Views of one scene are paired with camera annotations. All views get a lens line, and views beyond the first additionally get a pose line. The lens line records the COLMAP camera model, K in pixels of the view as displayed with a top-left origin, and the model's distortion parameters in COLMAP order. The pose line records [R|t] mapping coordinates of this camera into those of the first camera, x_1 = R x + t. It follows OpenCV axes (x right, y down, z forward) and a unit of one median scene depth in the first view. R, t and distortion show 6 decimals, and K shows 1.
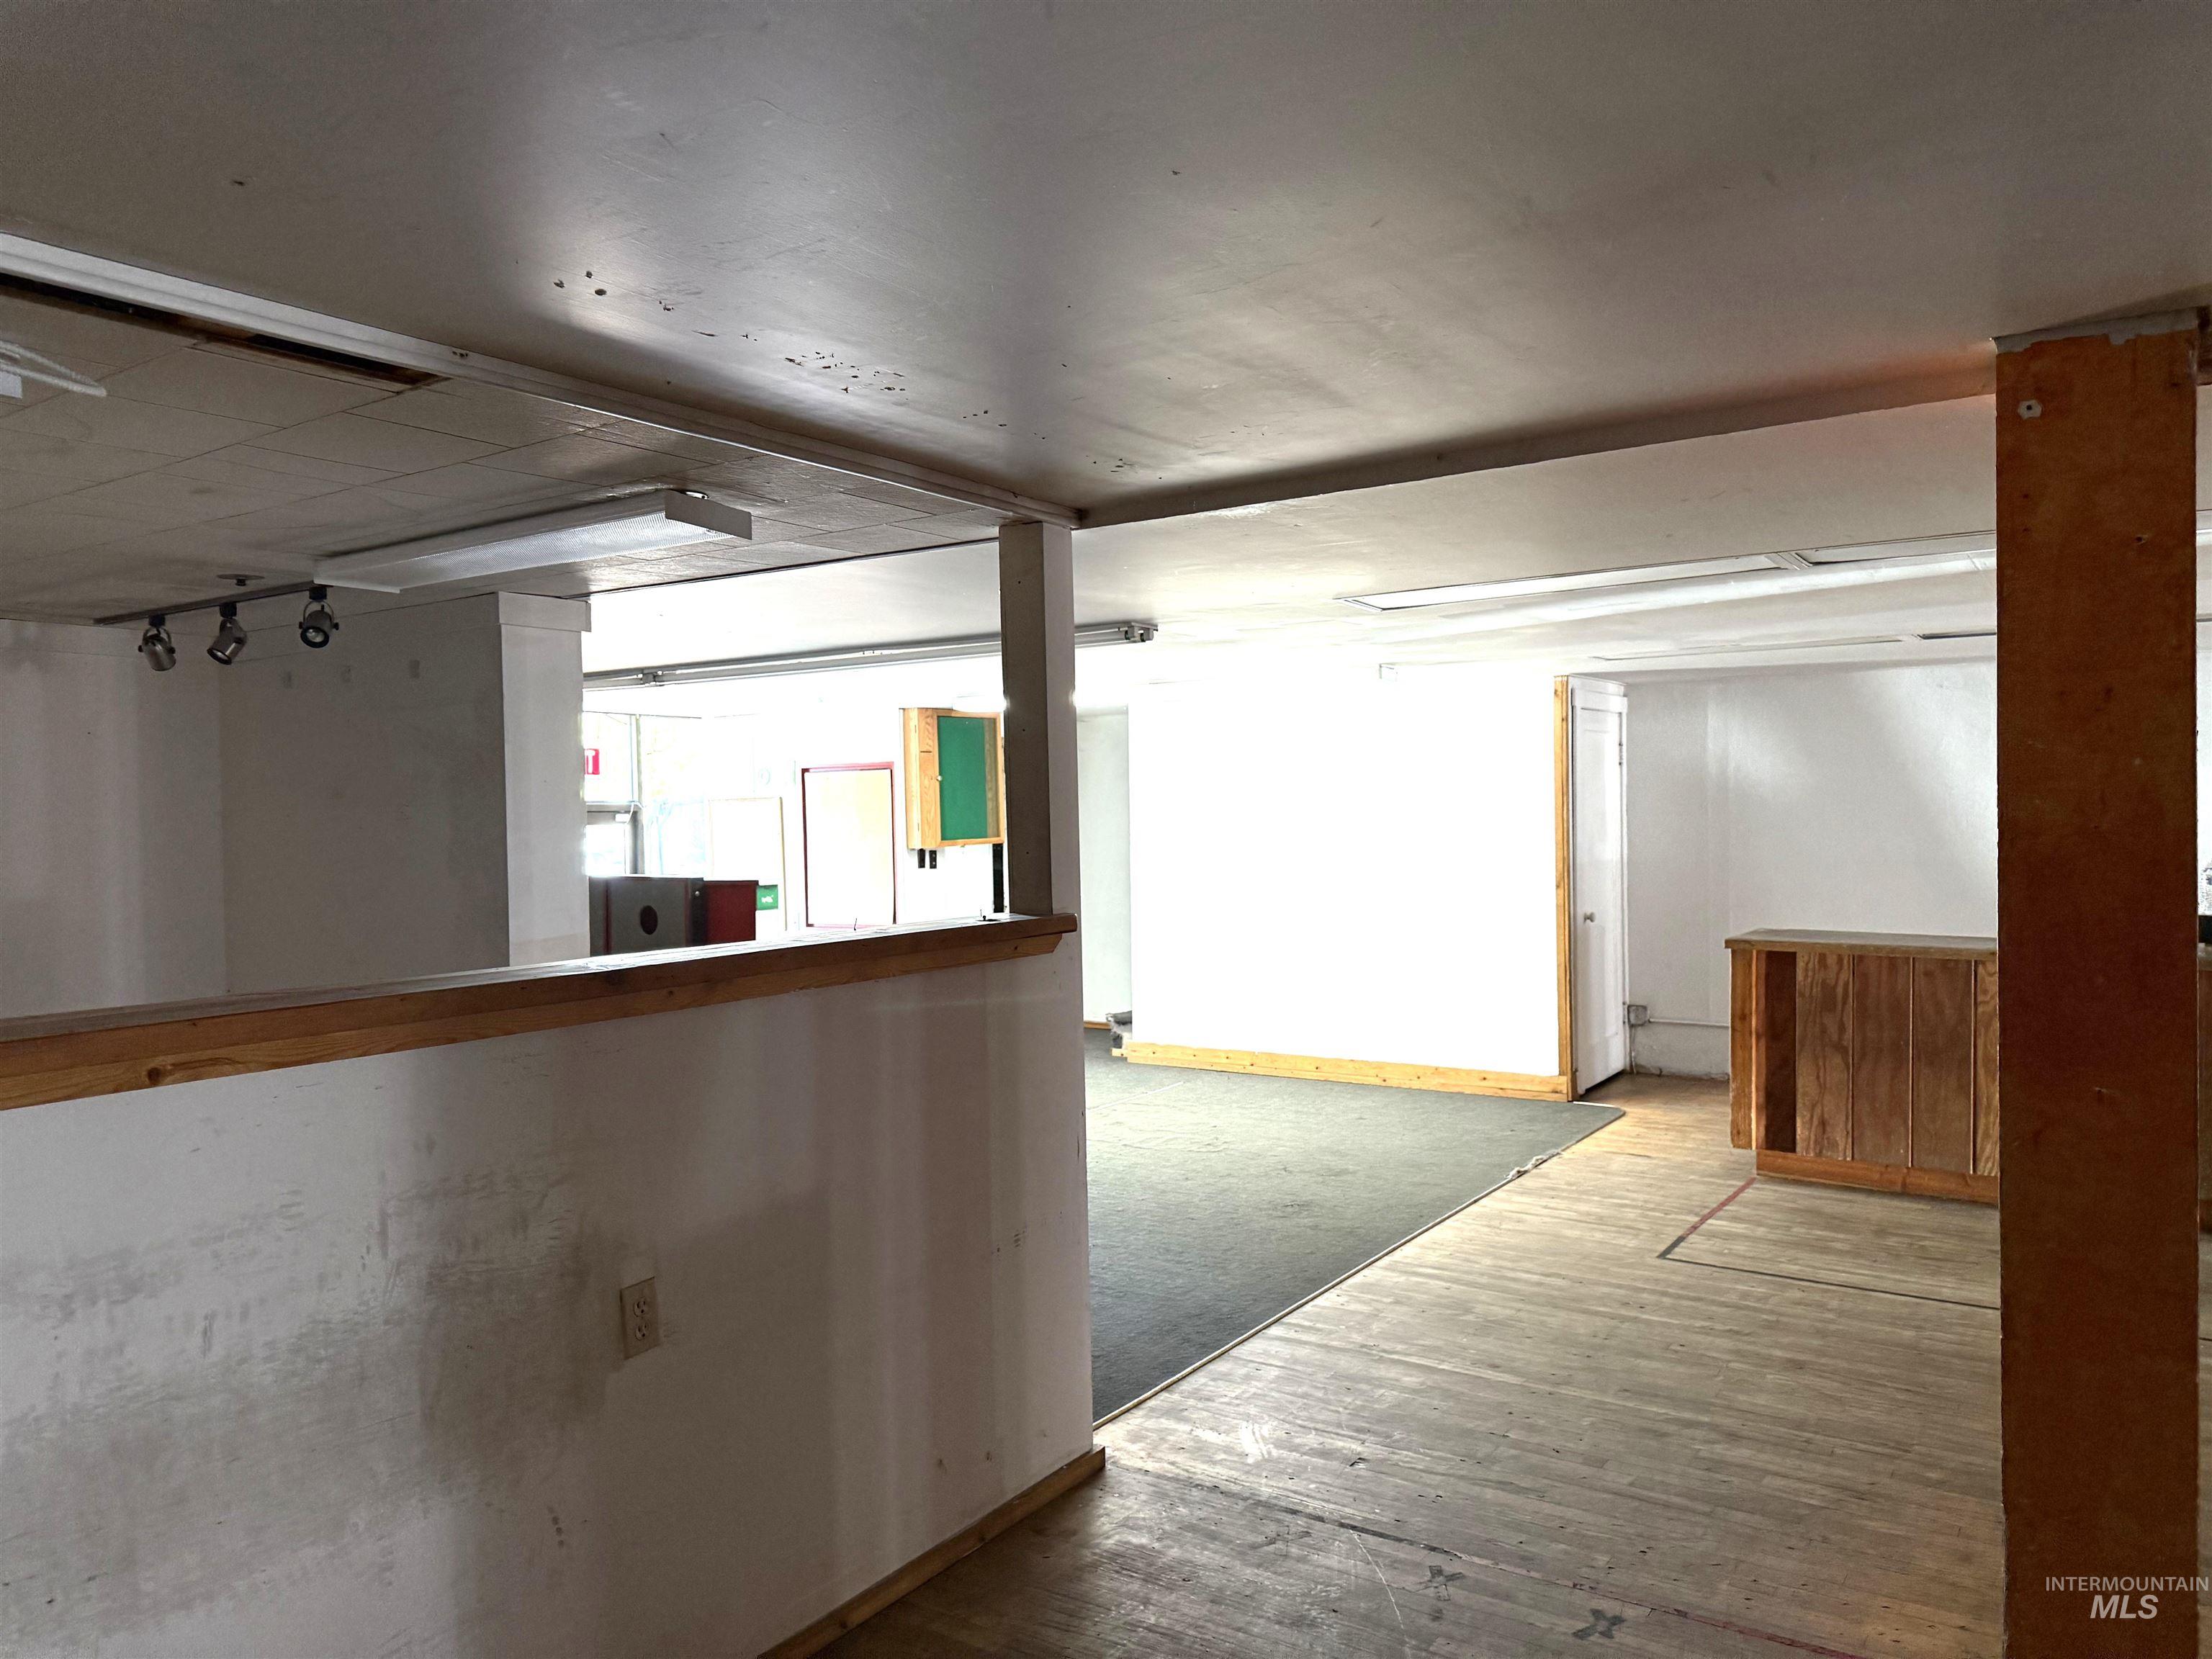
lens RADIAL K [[1558.0, 0, 1106.0], [0, 1558.0, 829.5], [0, 0, 1]] dist [0.094691, -0.150840]
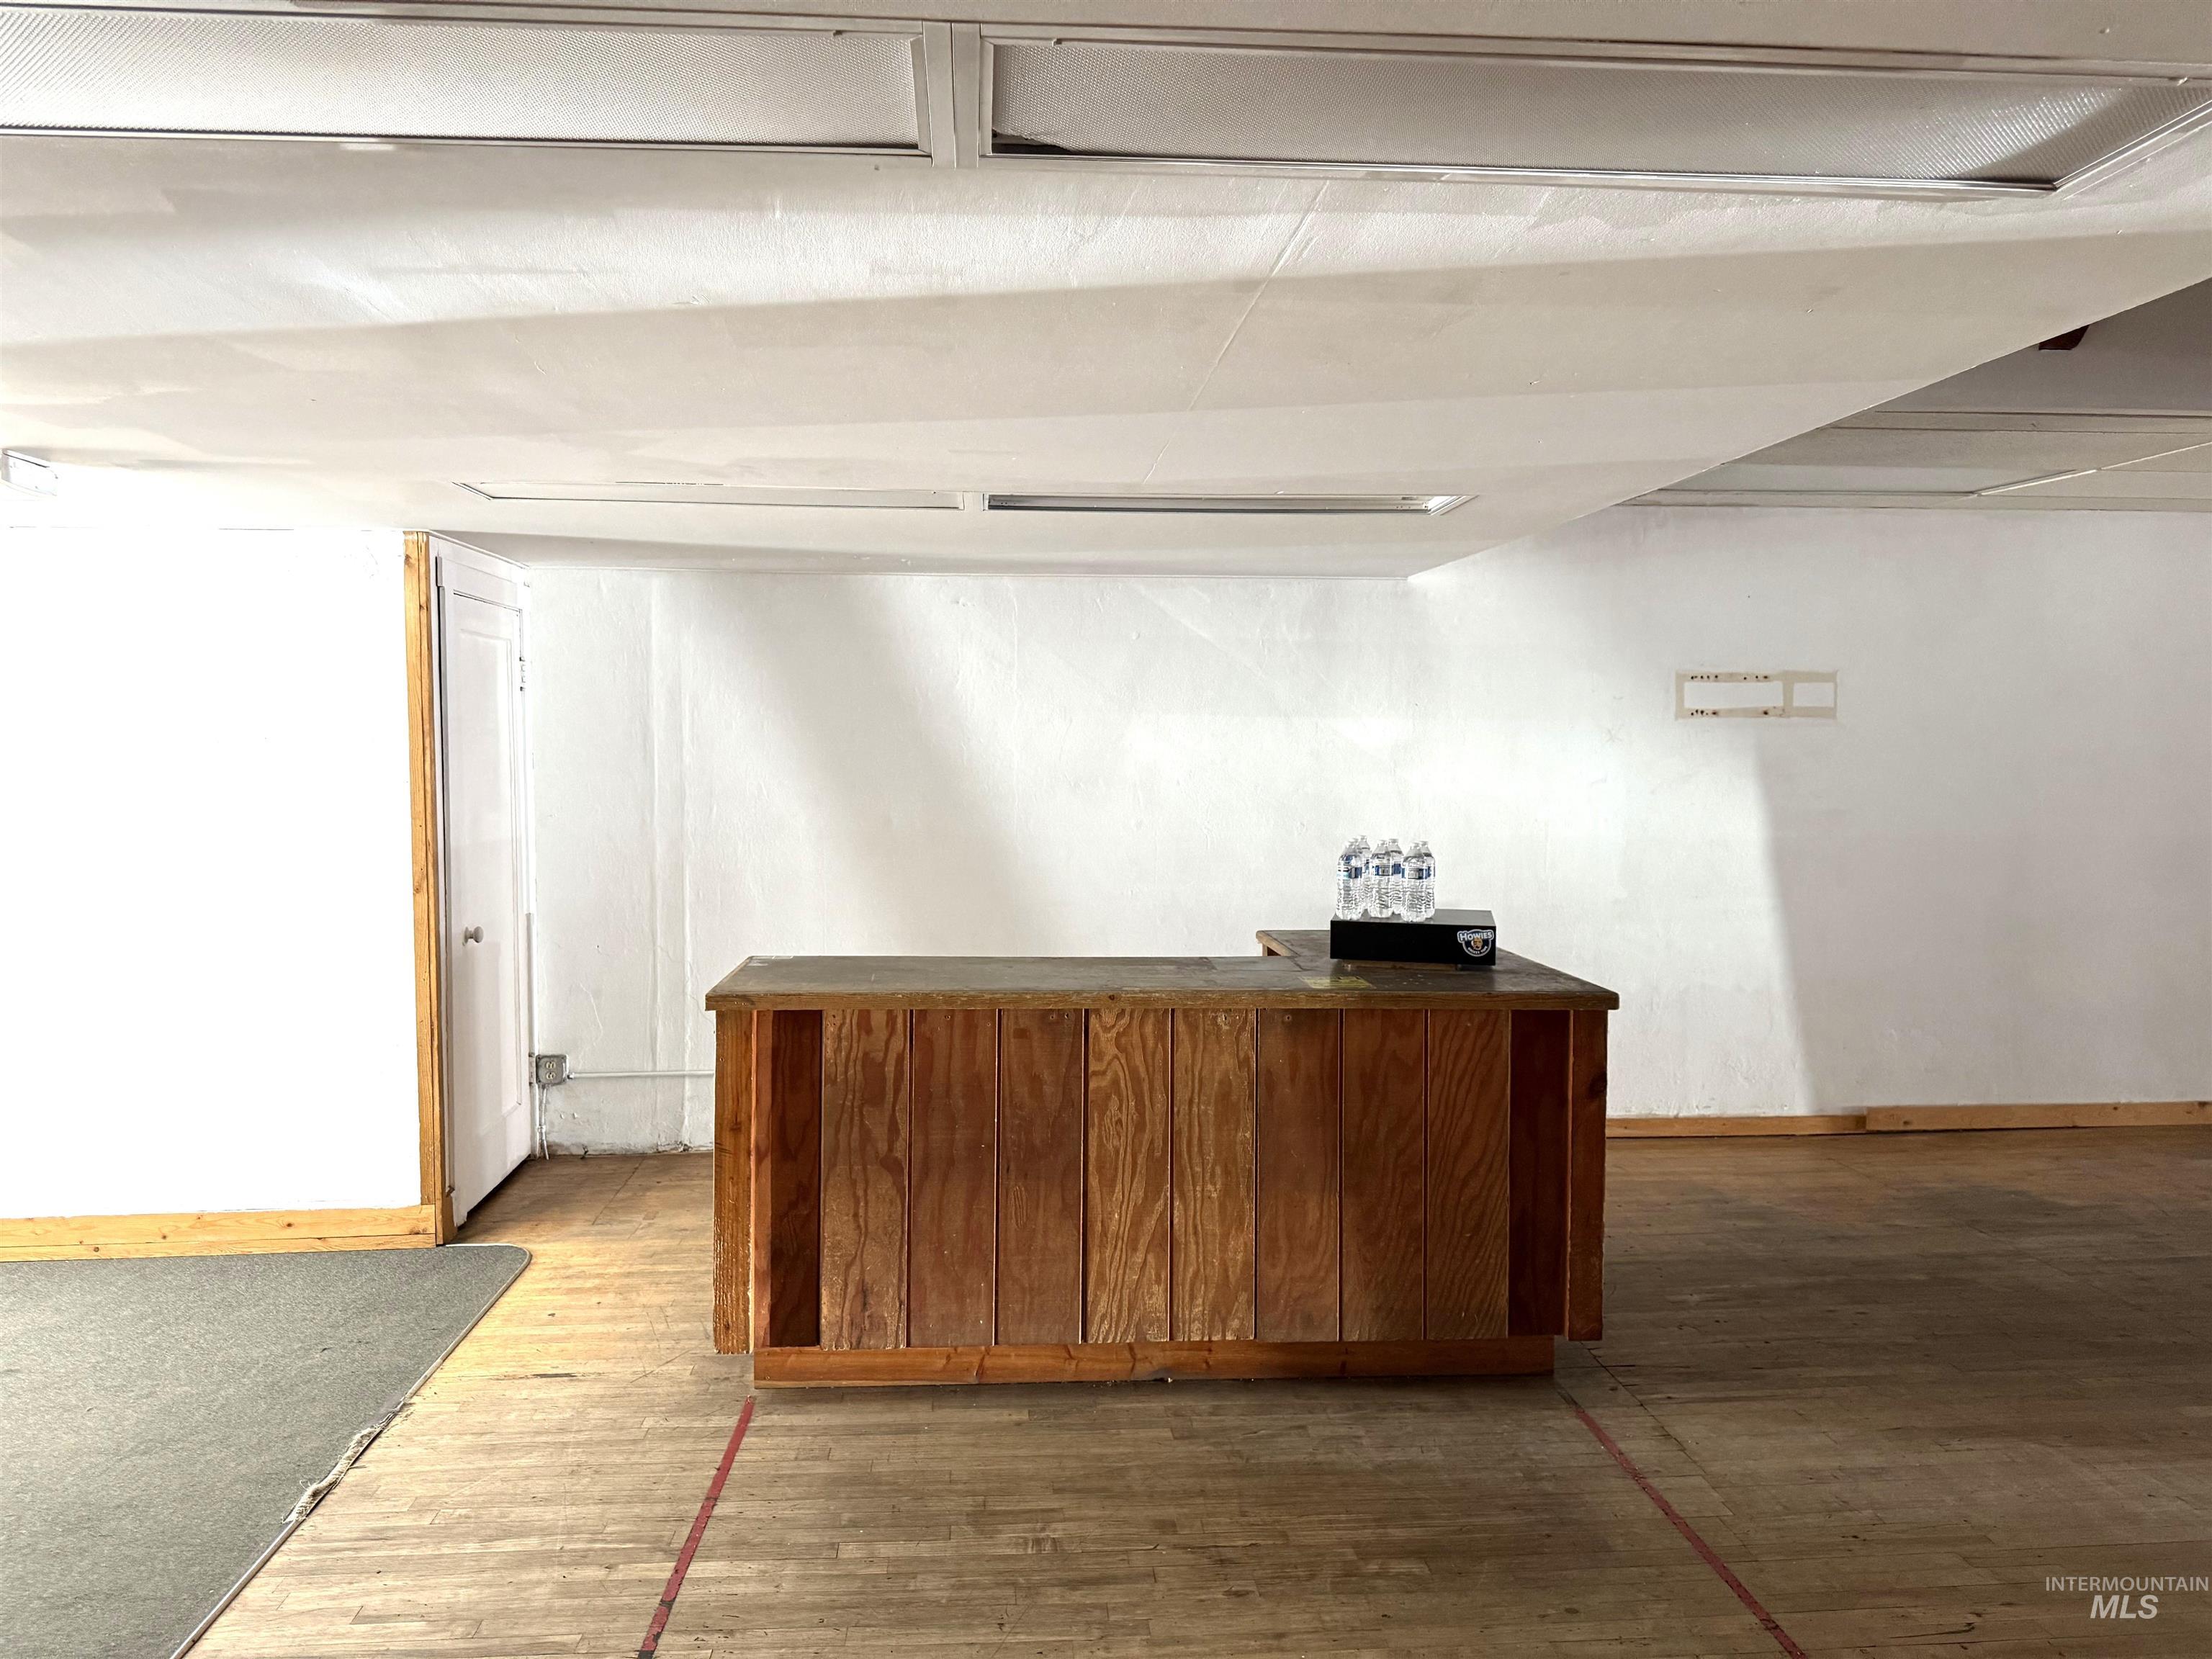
lens RADIAL K [[1558.0, 0, 1106.0], [0, 1558.0, 829.5], [0, 0, 1]] dist [0.094691, -0.150840]
pose [[0.786334, -0.020458, 0.617463, 0.160873], [-0.001554, 0.999383, 0.035090, -0.010145], [-0.617799, -0.028552, 0.785817, 0.476530]]
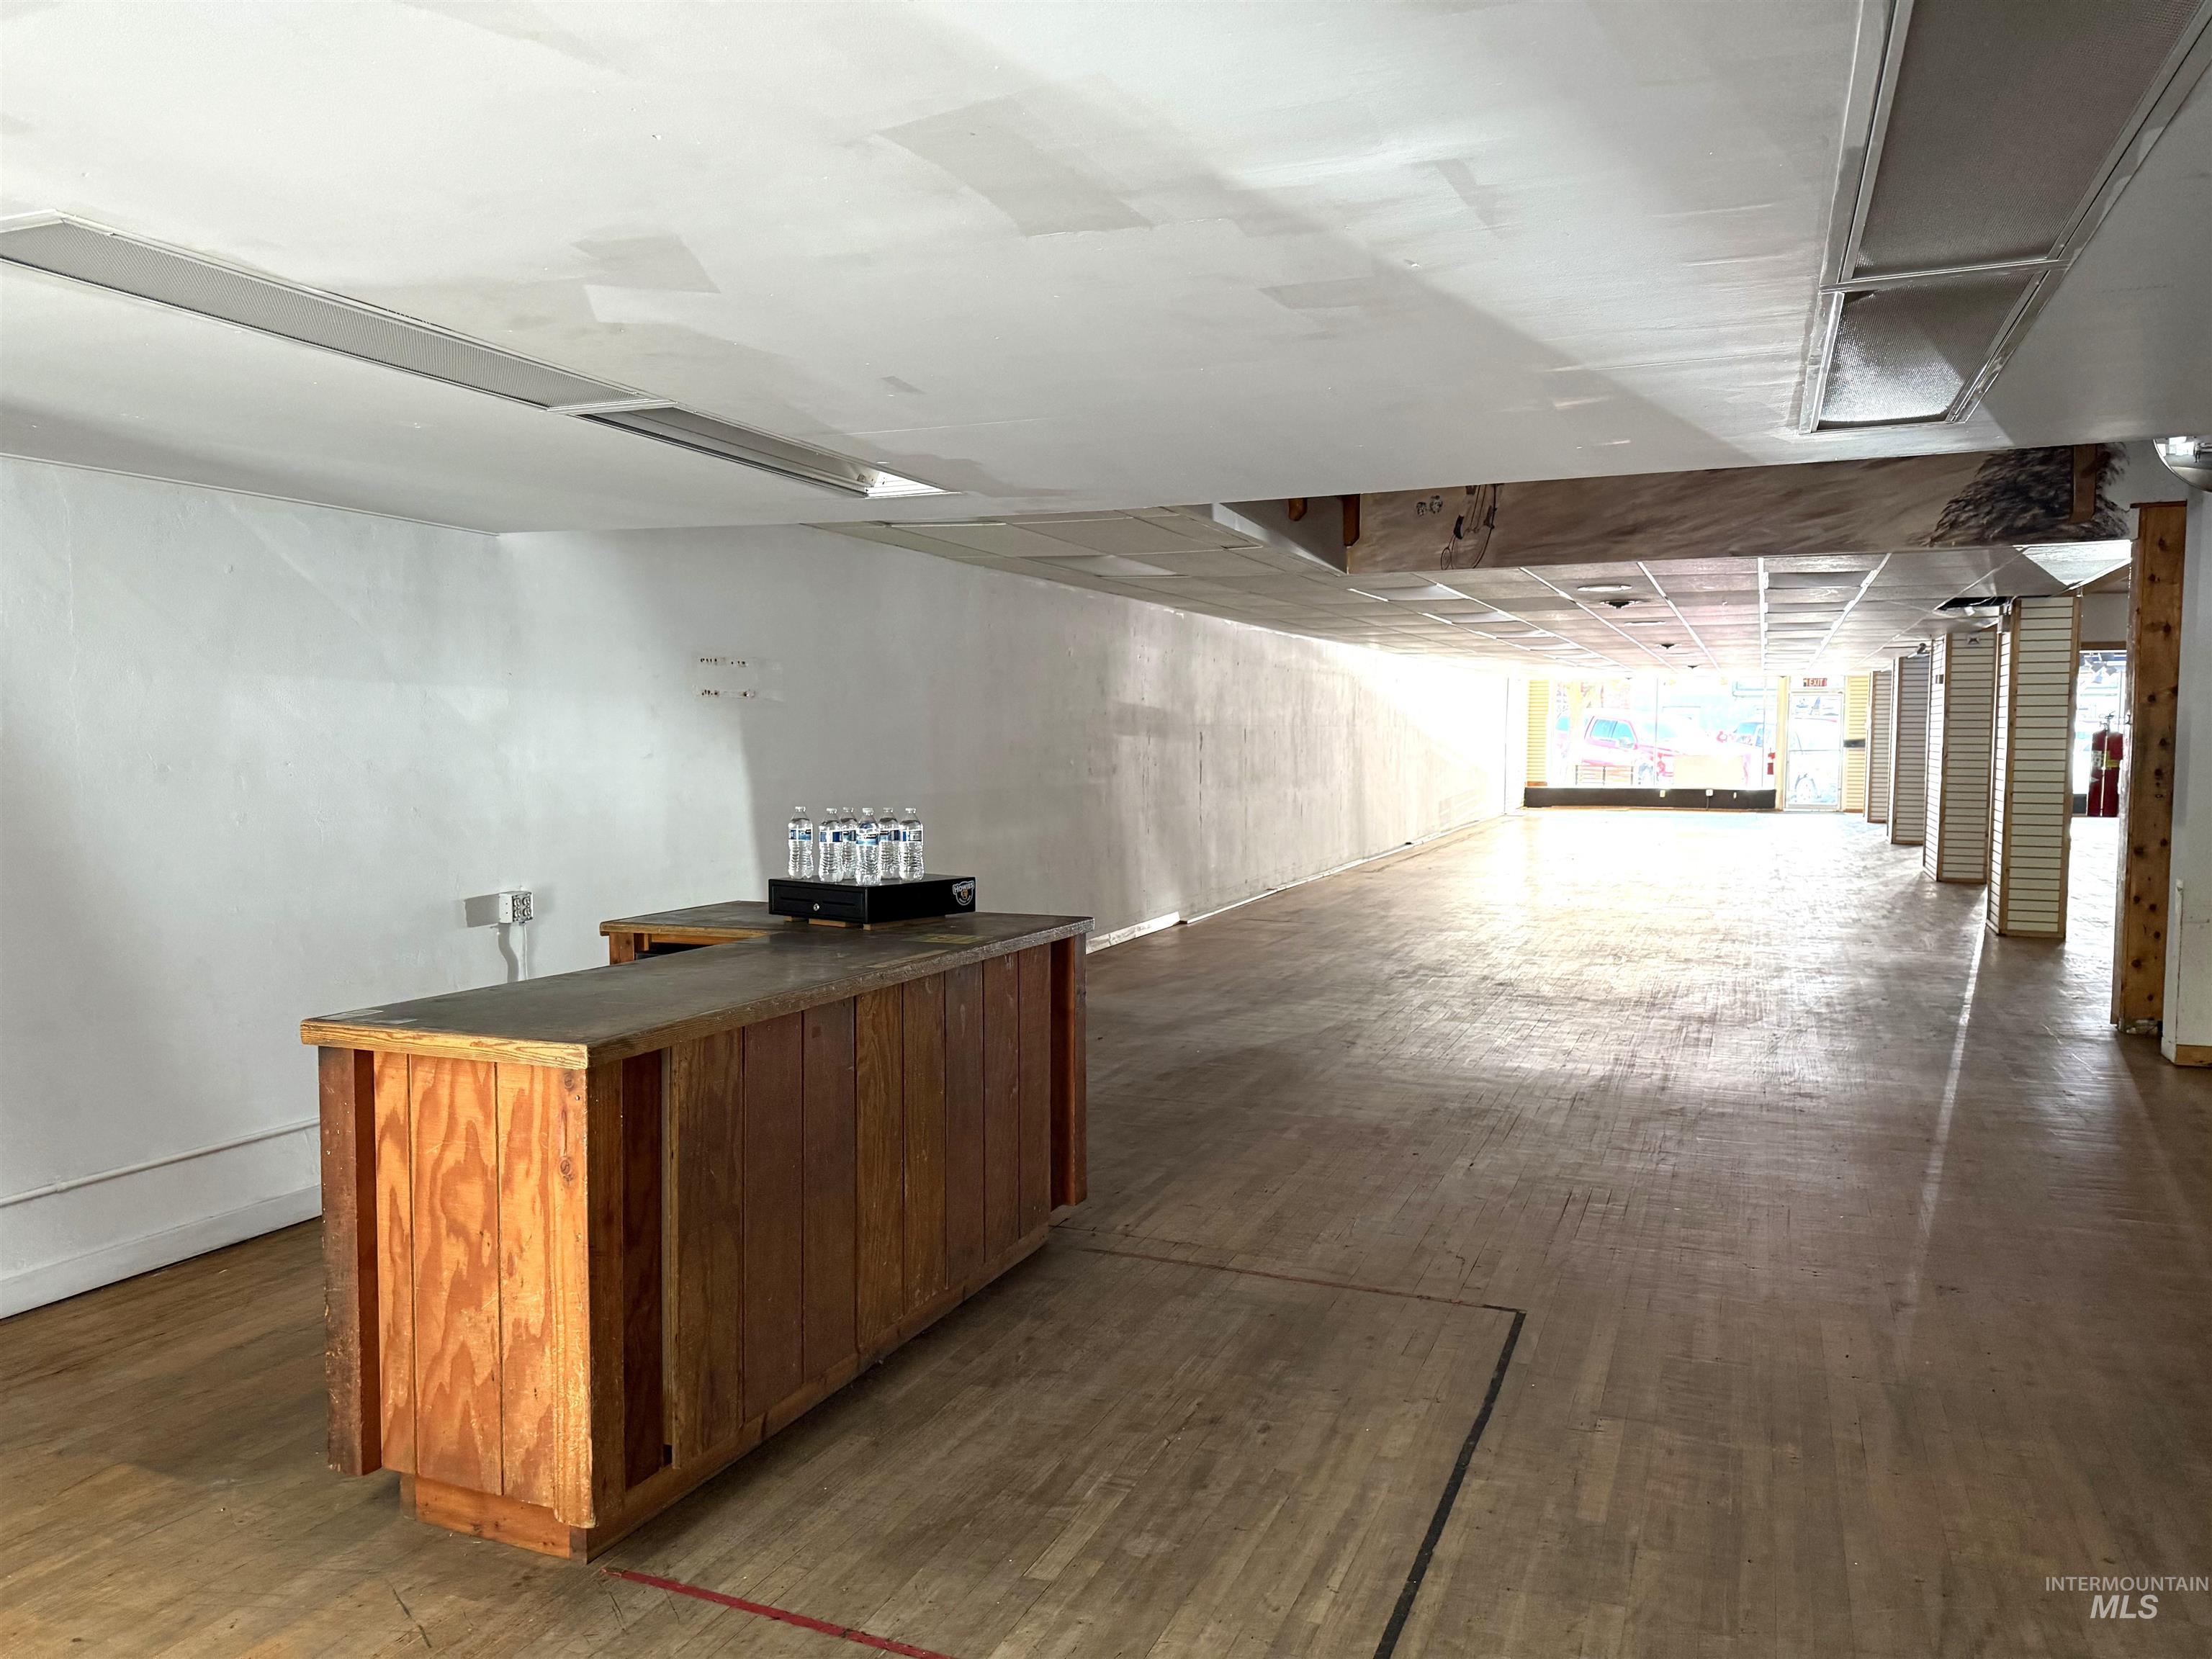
lens RADIAL K [[1558.0, 0, 1106.0], [0, 1558.0, 829.5], [0, 0, 1]] dist [0.094691, -0.150840]
pose [[-0.203286, -0.050077, 0.977838, -0.041356], [0.013993, 0.998441, 0.054041, -0.008823], [-0.979019, 0.024668, -0.202268, 0.967503]]
